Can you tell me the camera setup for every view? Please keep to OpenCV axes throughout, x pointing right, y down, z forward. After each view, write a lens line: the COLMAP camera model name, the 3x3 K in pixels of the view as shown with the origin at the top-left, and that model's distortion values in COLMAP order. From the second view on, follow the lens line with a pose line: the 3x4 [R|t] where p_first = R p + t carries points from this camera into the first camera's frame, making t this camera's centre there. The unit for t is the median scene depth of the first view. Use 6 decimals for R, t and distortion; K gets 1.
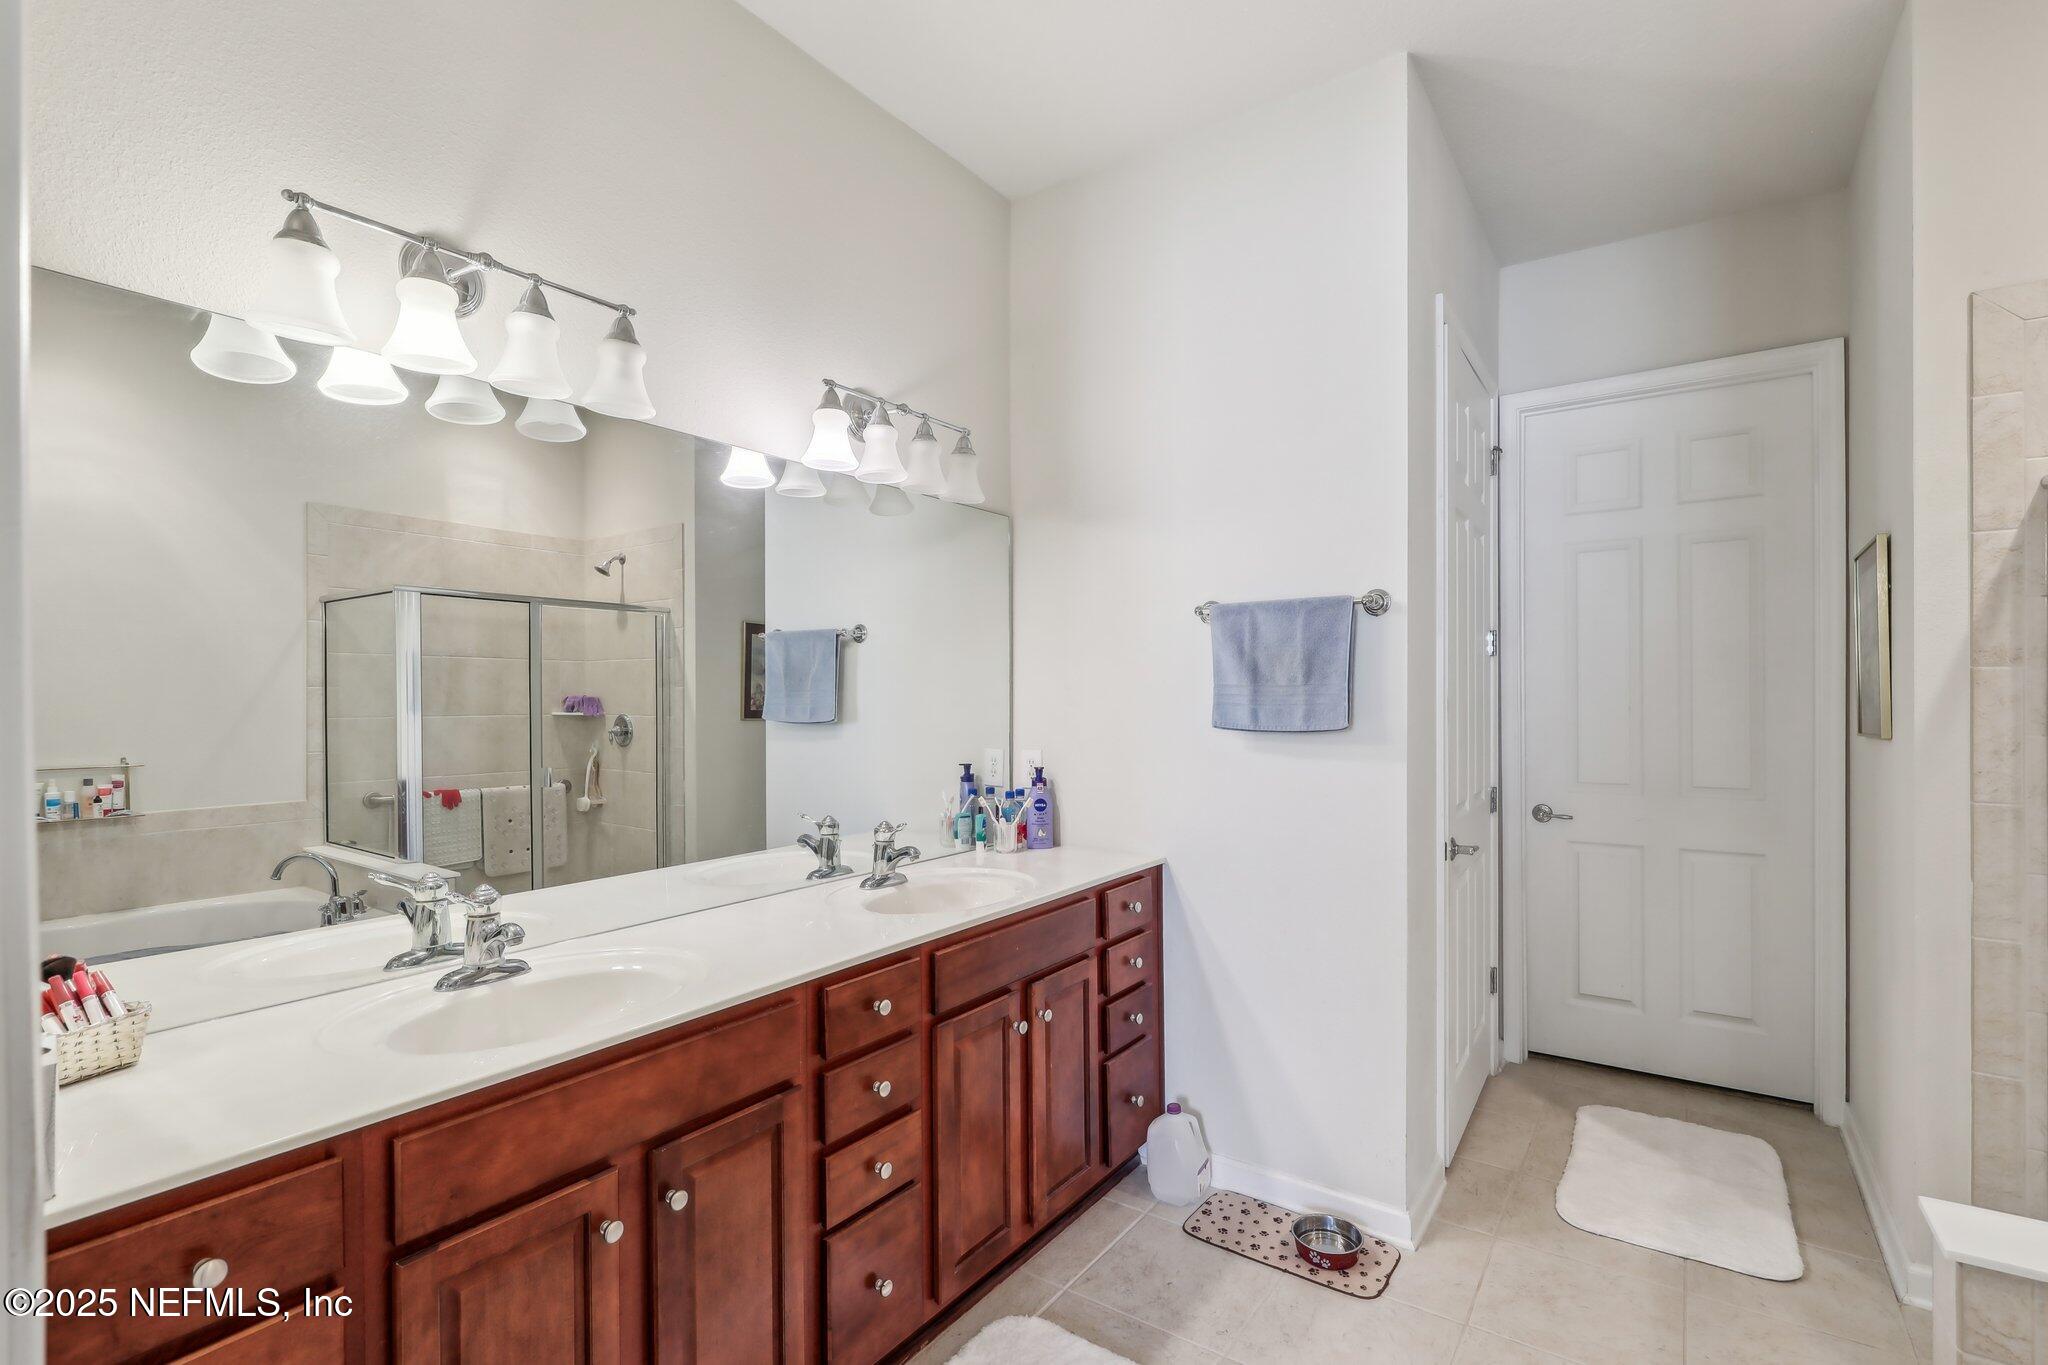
lens RADIAL K [[948.7, 0, 1029.0], [0, 948.7, 703.2], [0, 0, 1]] dist [0.000966, -0.000870]
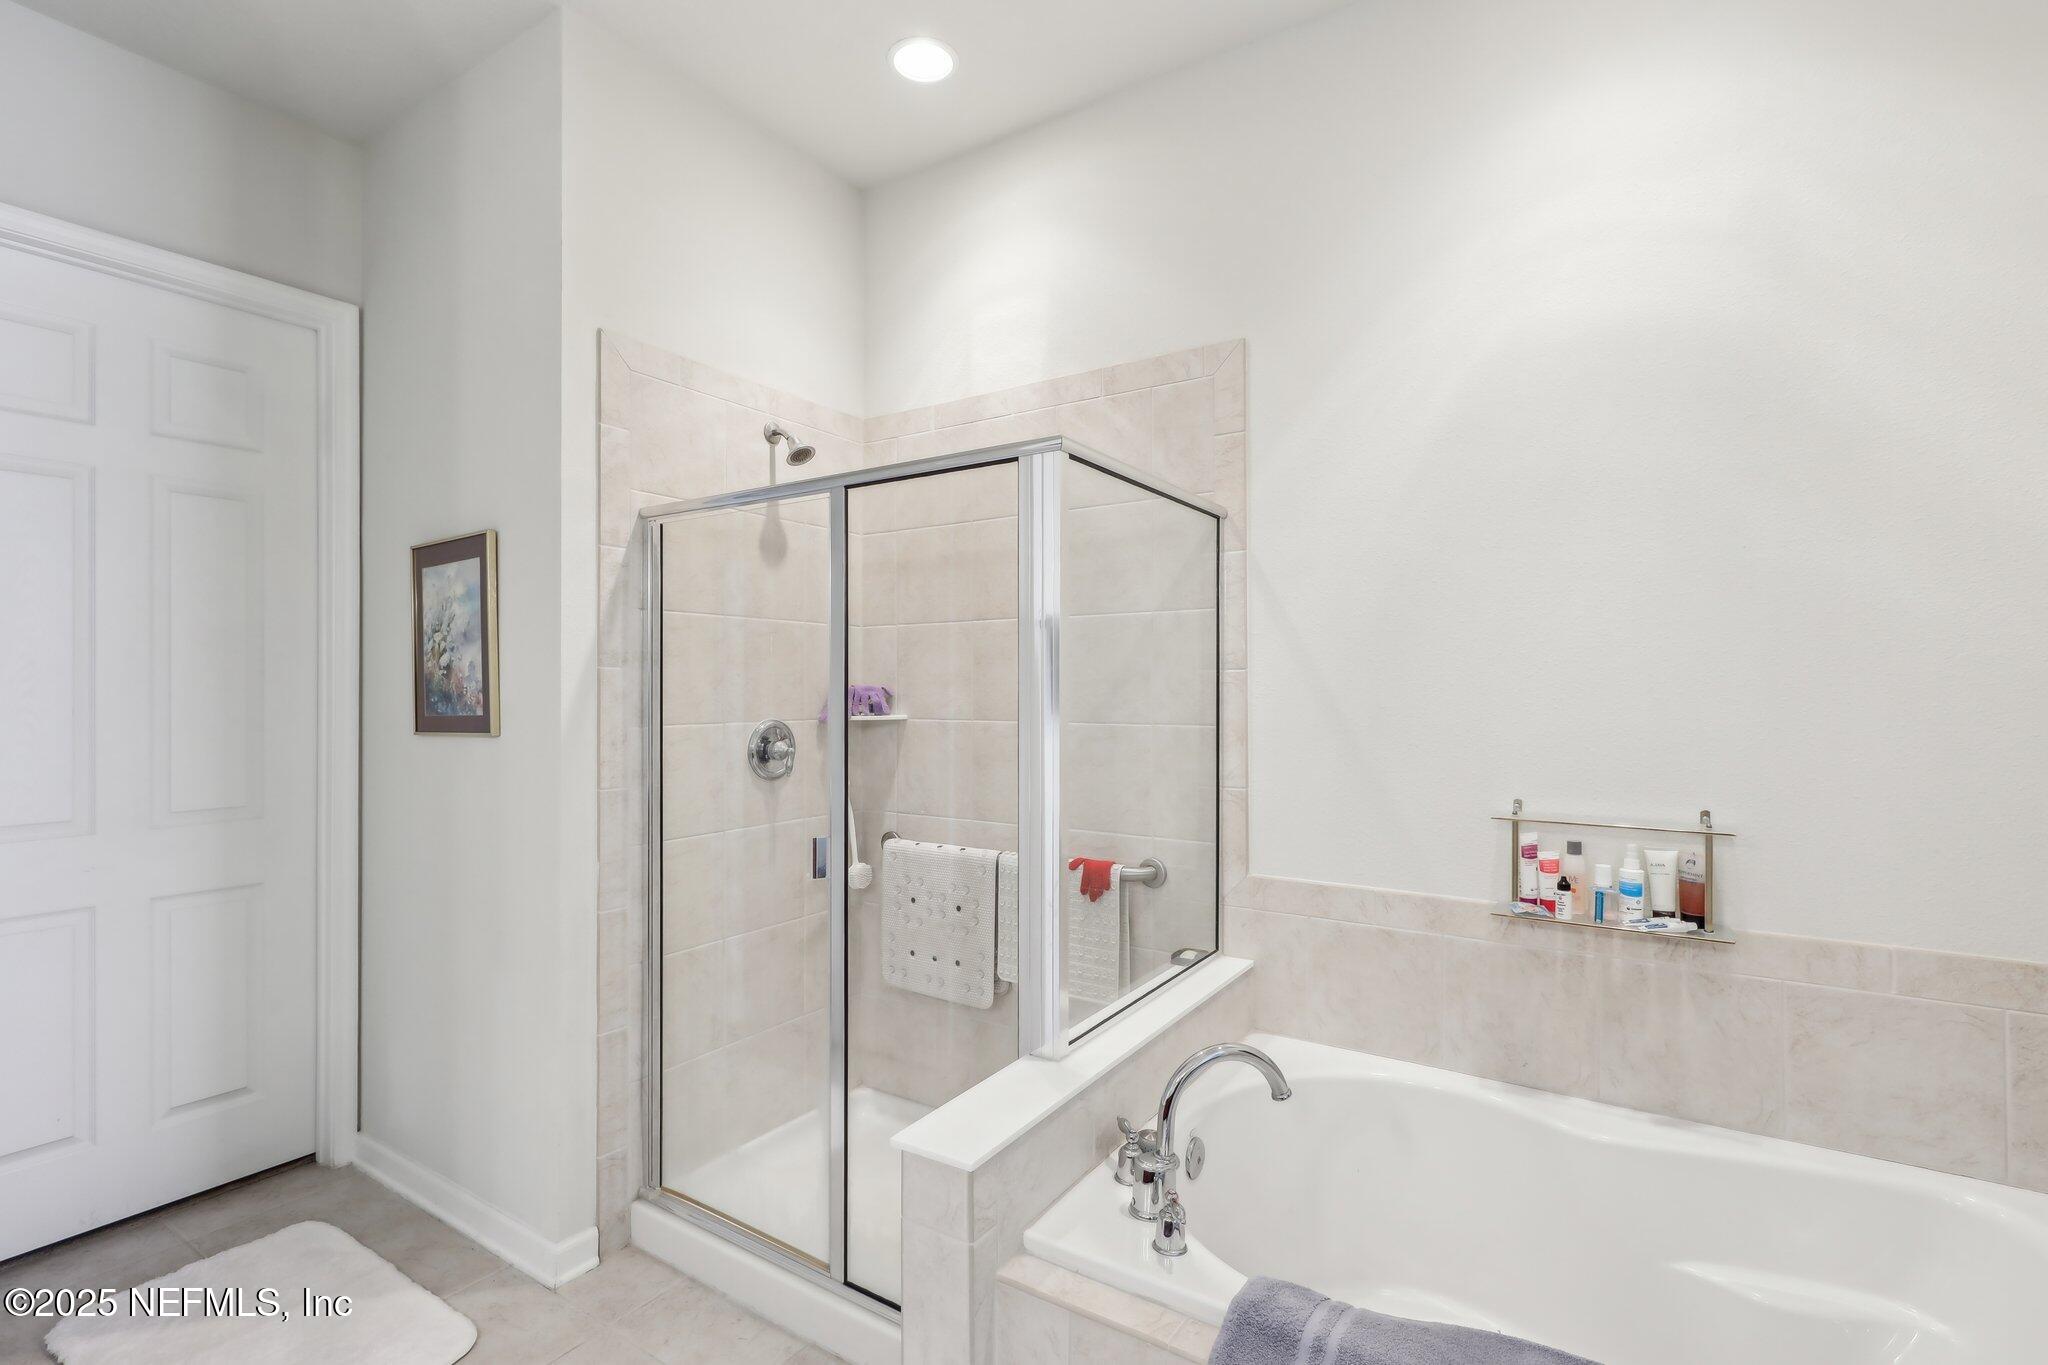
lens RADIAL K [[948.7, 0, 1030.4], [0, 948.7, 687.2], [0, 0, 1]] dist [0.000966, -0.000870]
pose [[-0.026626, 0.007322, 0.999619, -0.100354], [0.006069, 0.999956, -0.007163, -0.003038], [-0.999627, 0.005876, -0.026670, 0.440184]]
